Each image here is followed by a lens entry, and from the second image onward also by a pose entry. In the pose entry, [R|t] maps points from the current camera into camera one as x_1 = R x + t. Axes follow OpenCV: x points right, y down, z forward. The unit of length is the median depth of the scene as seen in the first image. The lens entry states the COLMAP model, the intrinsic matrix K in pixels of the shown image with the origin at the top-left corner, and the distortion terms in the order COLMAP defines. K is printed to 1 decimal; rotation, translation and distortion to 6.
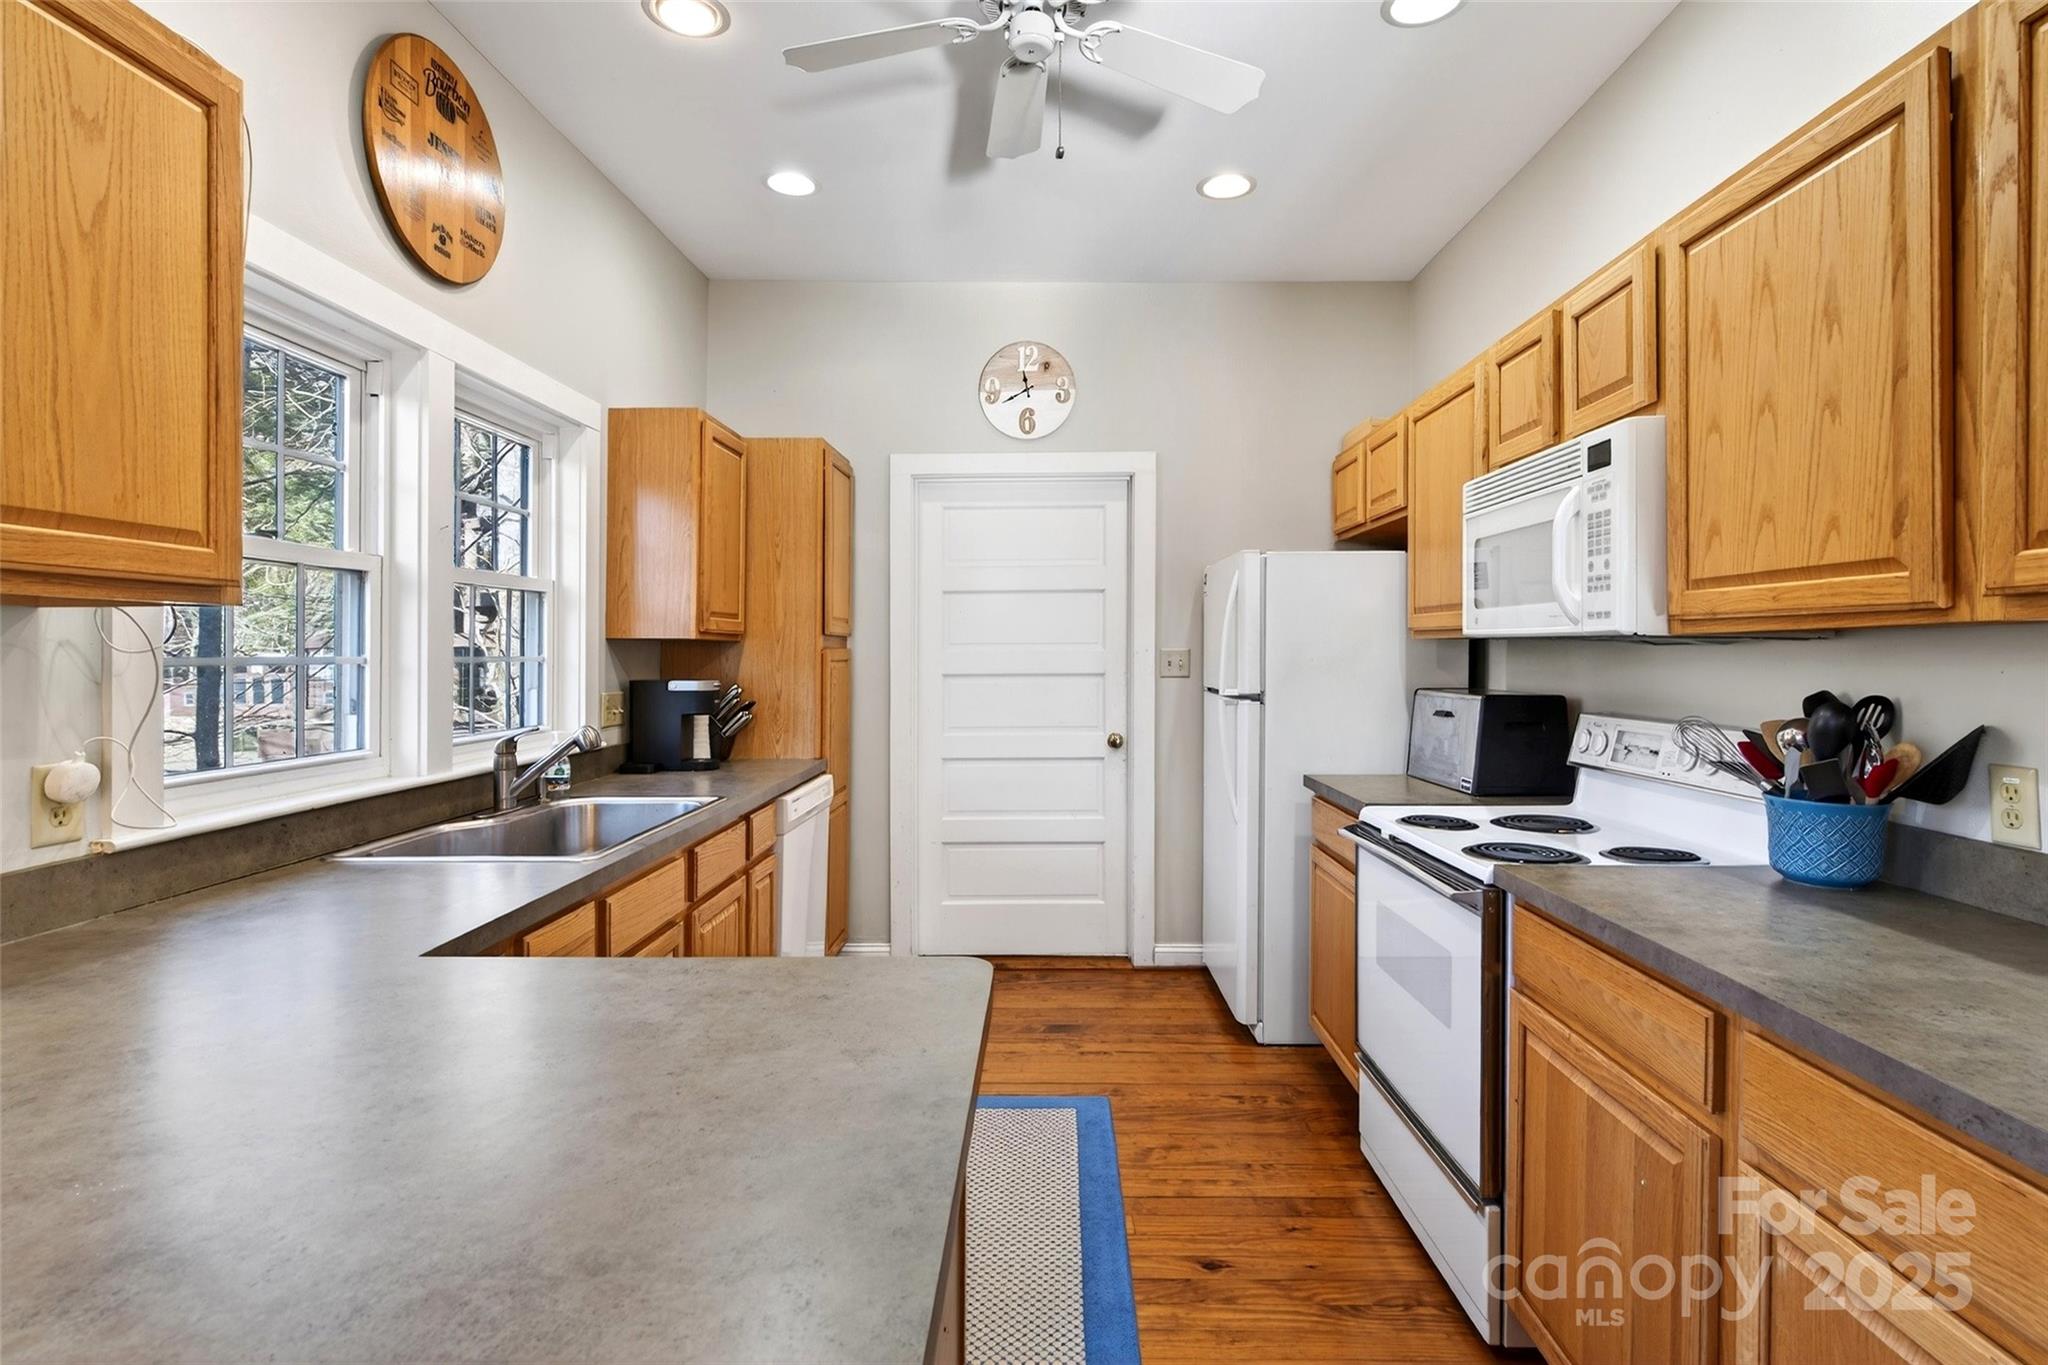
lens RADIAL K [[970.4, 0, 1003.4], [0, 970.4, 645.2], [0, 0, 1]] dist [0.007051, -0.003465]
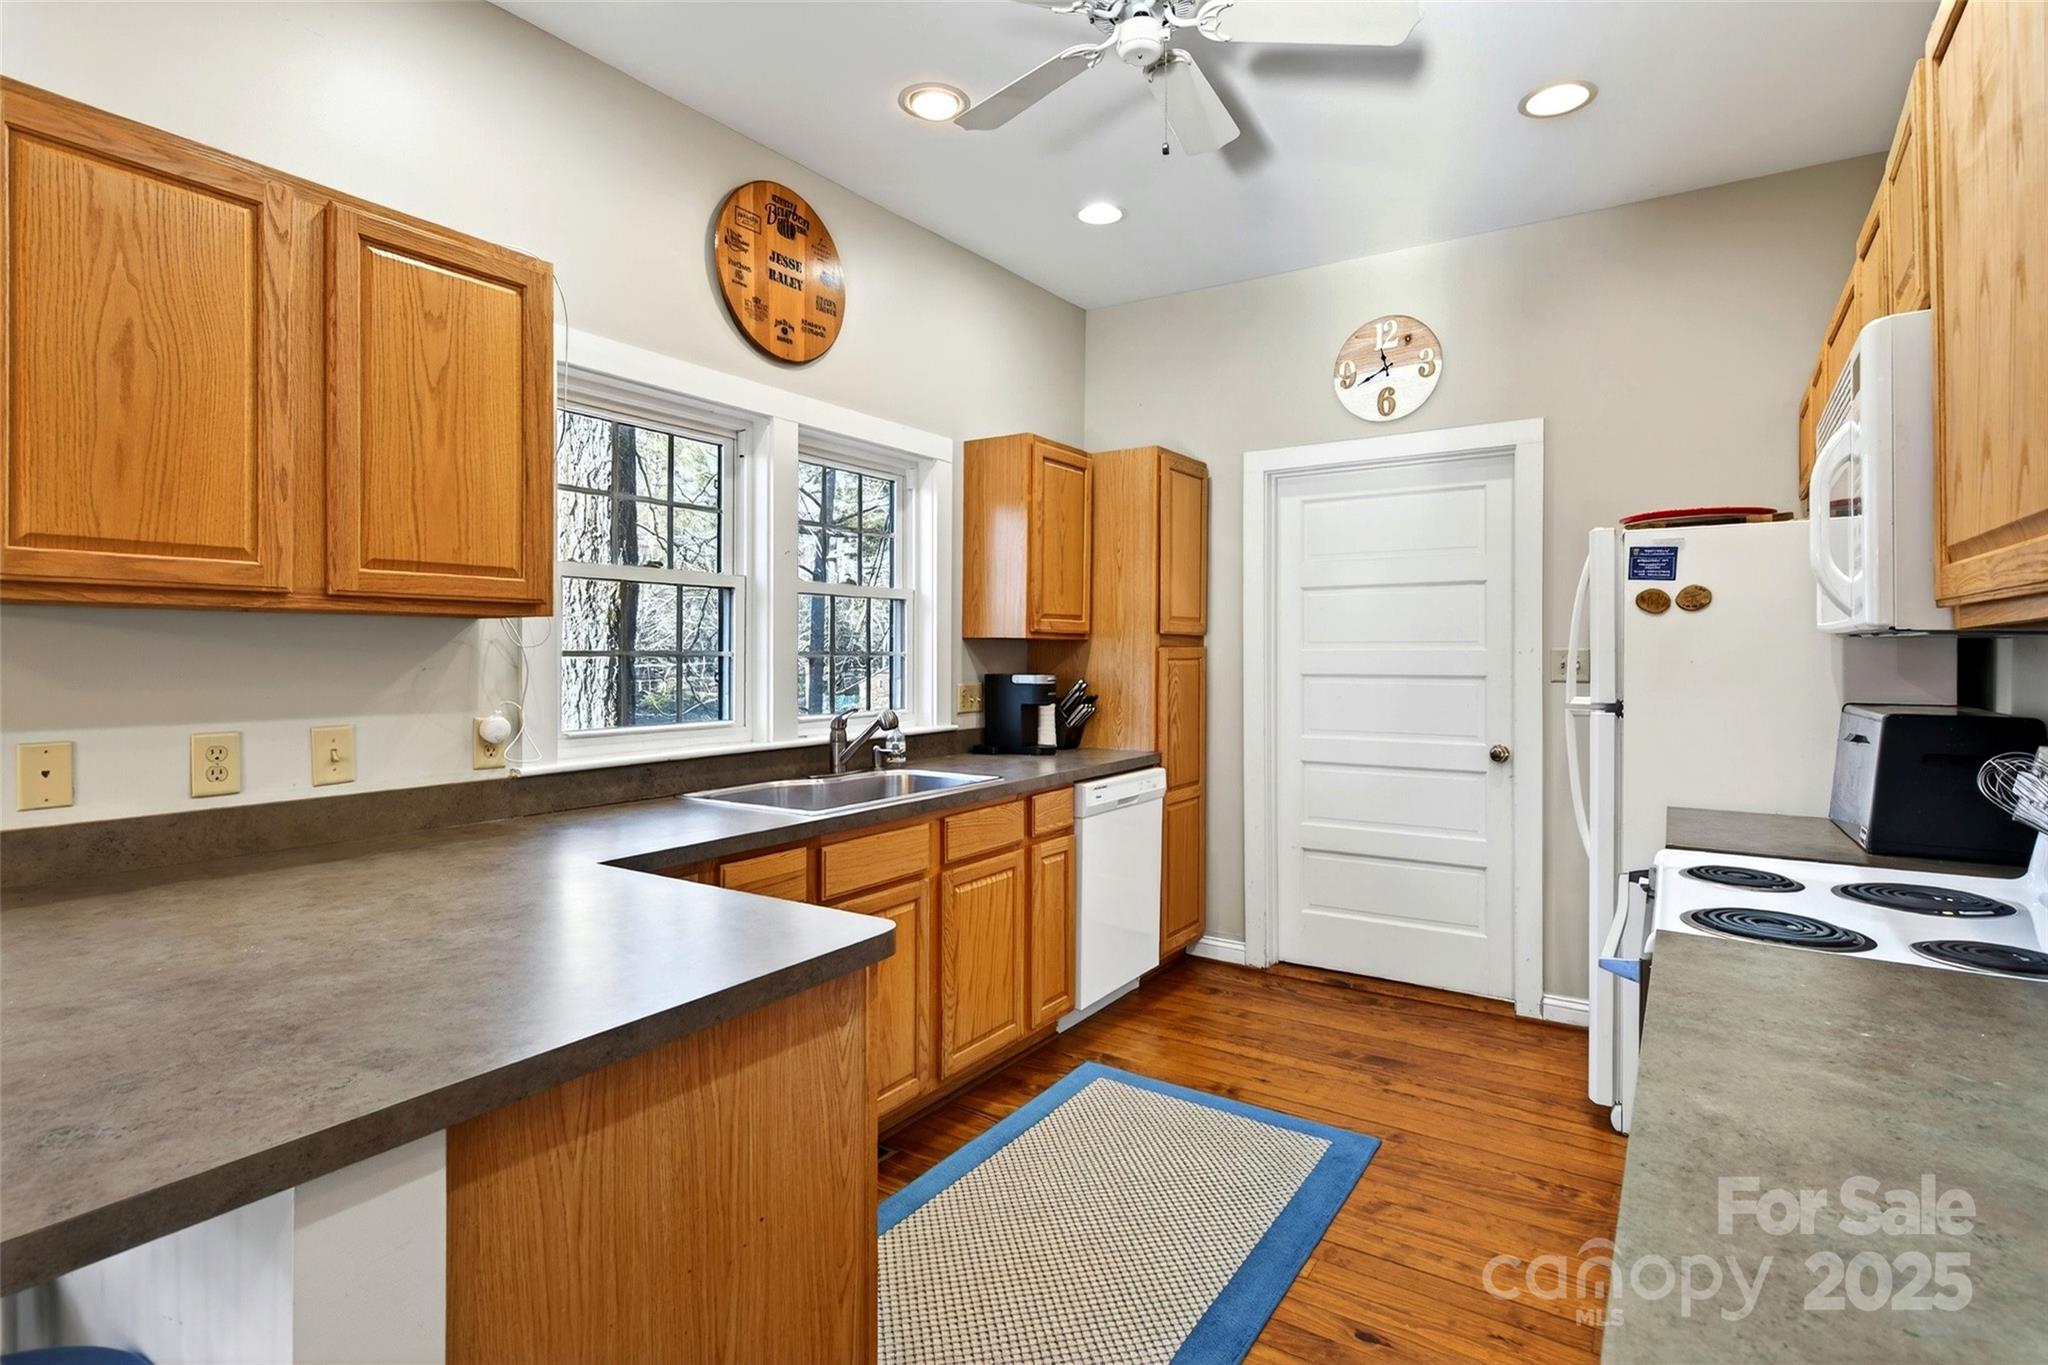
lens RADIAL K [[970.4, 0, 1057.1], [0, 970.4, 640.1], [0, 0, 1]] dist [0.007051, -0.003465]
pose [[0.856709, 0.000006, -0.515799, 0.359373], [-0.001903, 0.999993, -0.003149, -0.000314], [0.515796, 0.003679, 0.856704, 0.069007]]
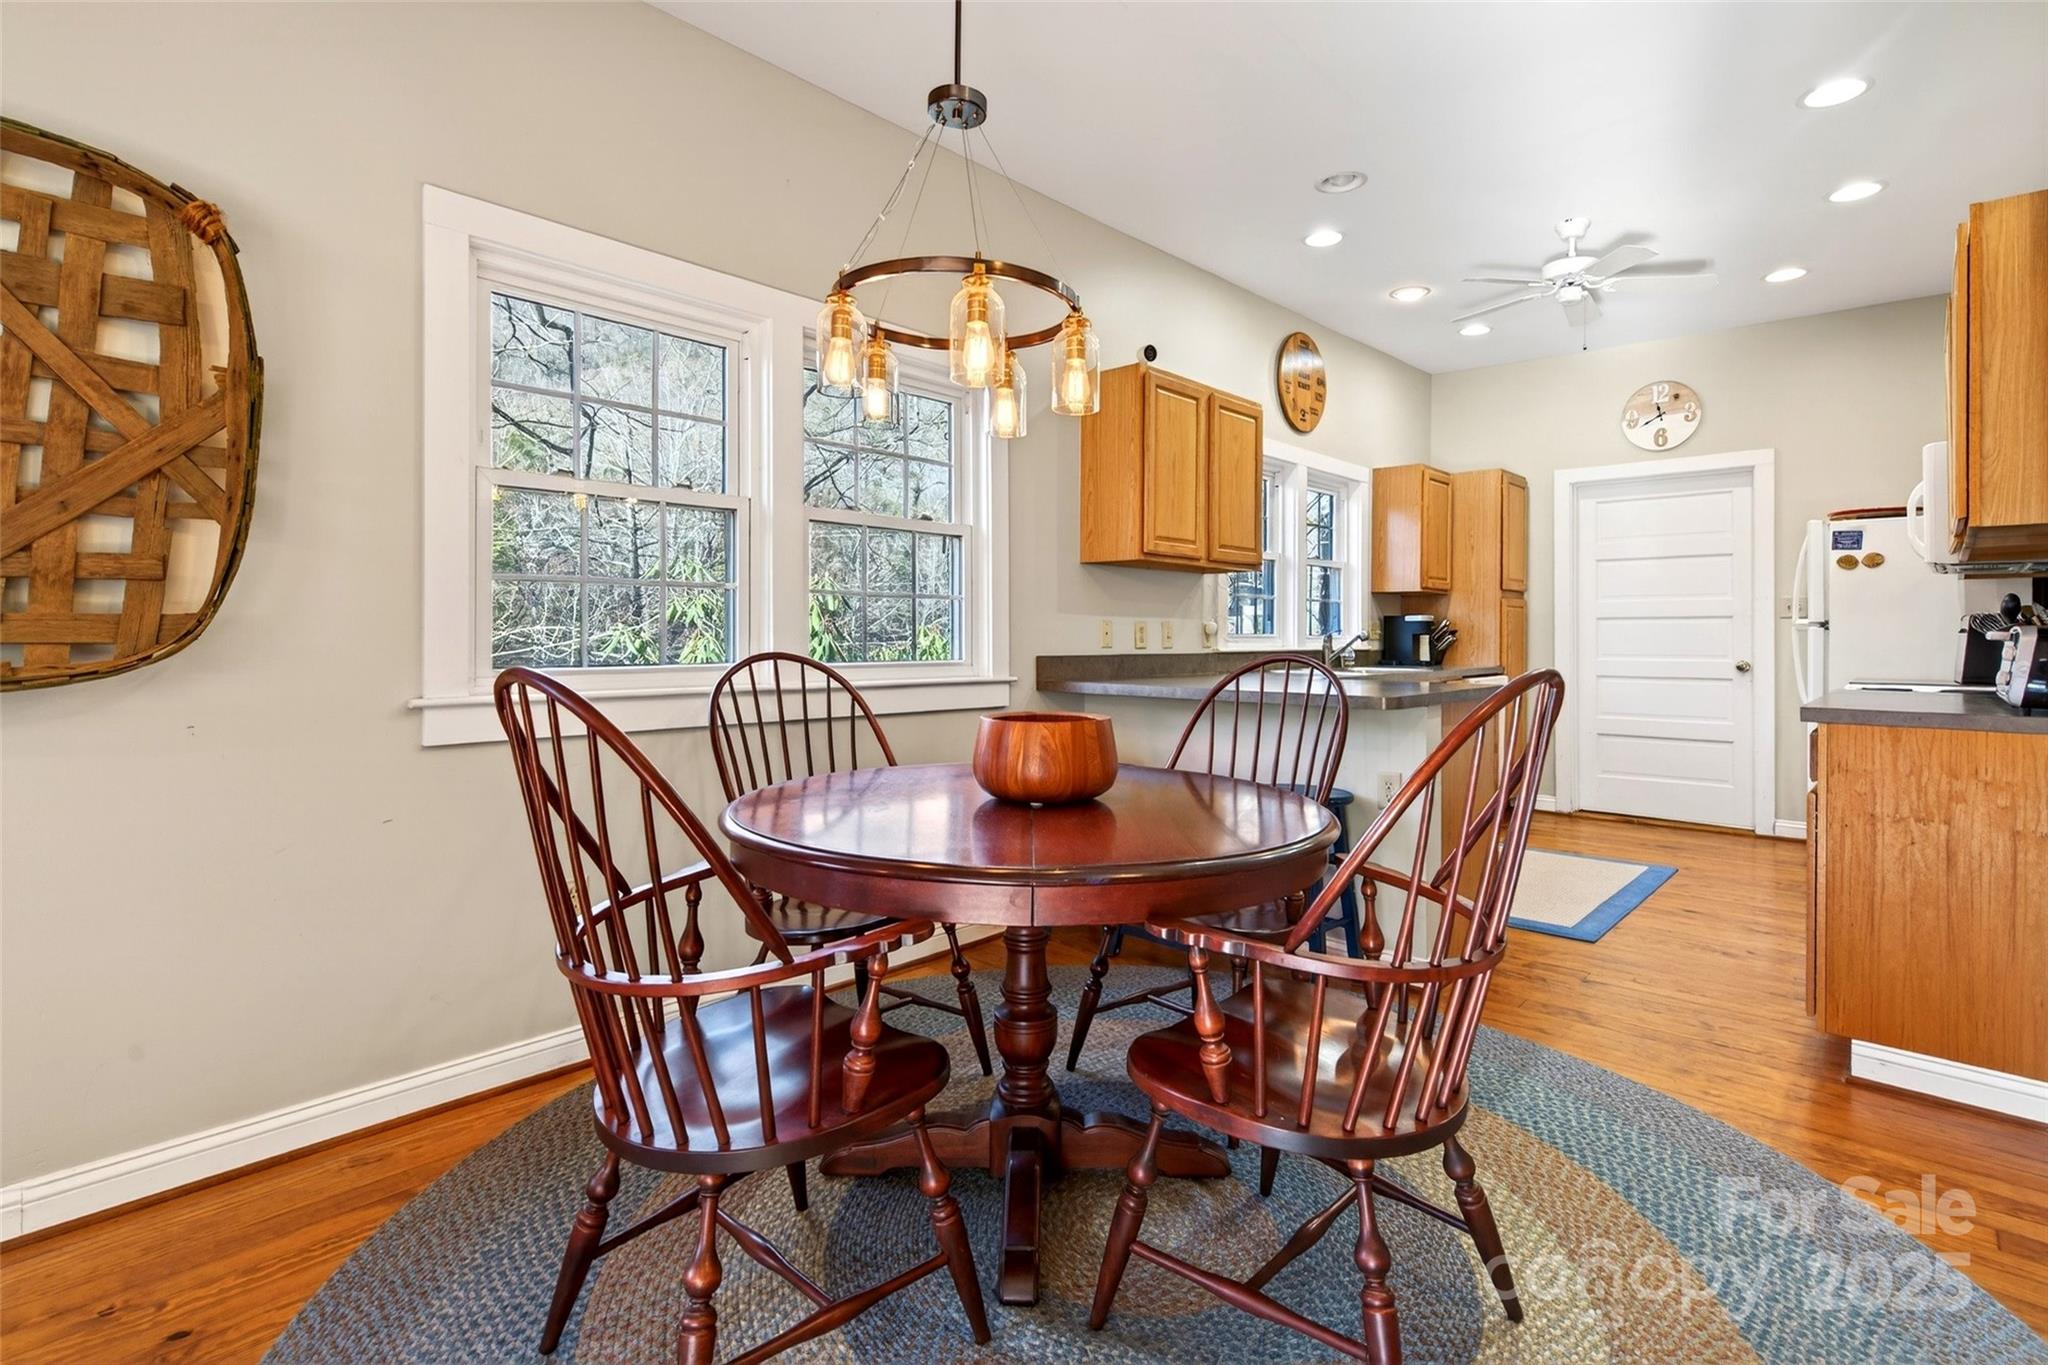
lens RADIAL K [[970.4, 0, 1059.9], [0, 970.4, 618.3], [0, 0, 1]] dist [0.007051, -0.003465]
pose [[0.768099, -0.003463, -0.640322, 0.400393], [-0.004929, 0.999924, -0.011320, 0.083185], [0.640312, 0.011851, 0.768024, -1.004195]]
